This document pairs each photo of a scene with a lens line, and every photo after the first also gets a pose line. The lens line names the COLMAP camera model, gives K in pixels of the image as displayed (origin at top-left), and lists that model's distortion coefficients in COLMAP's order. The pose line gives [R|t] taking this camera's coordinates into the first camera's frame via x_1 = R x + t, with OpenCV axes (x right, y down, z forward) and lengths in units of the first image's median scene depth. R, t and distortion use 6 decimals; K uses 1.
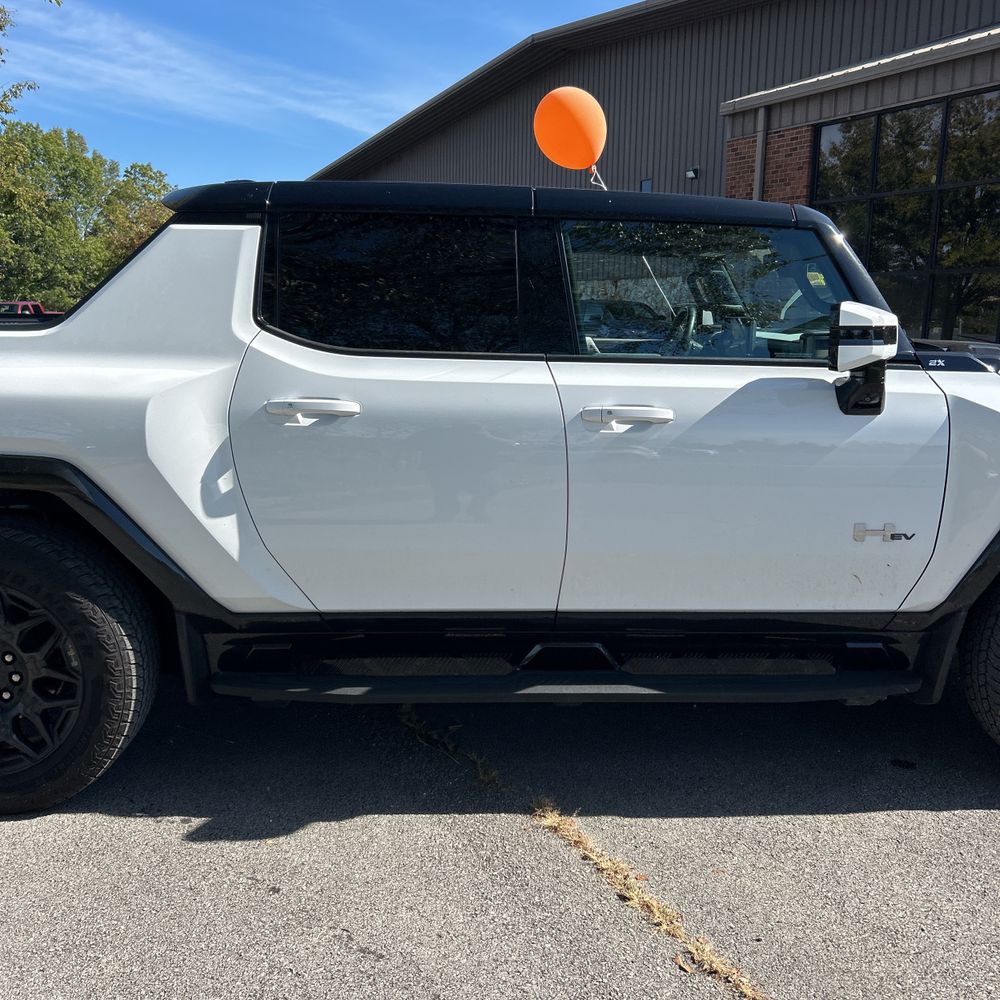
lens RADIAL K [[1016.8, 0, 500.0], [0, 1016.8, 500.0], [0, 0, 1]] dist [0.088158, -0.189538]
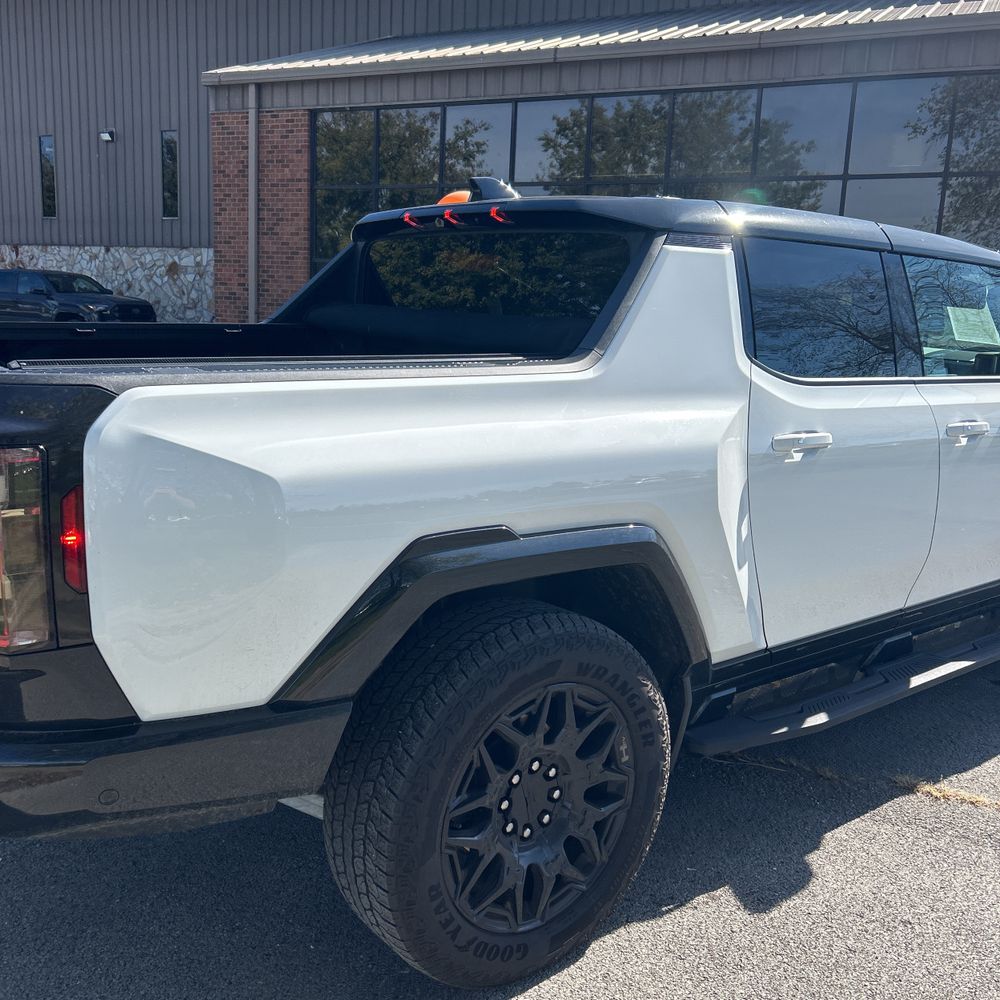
lens RADIAL K [[1016.8, 0, 500.0], [0, 1016.8, 500.0], [0, 0, 1]] dist [0.088158, -0.189538]
pose [[0.800527, -0.098753, 0.591104, -0.953210], [0.082070, 0.995102, 0.055101, -0.107397], [-0.593651, 0.004402, 0.804711, 0.364057]]
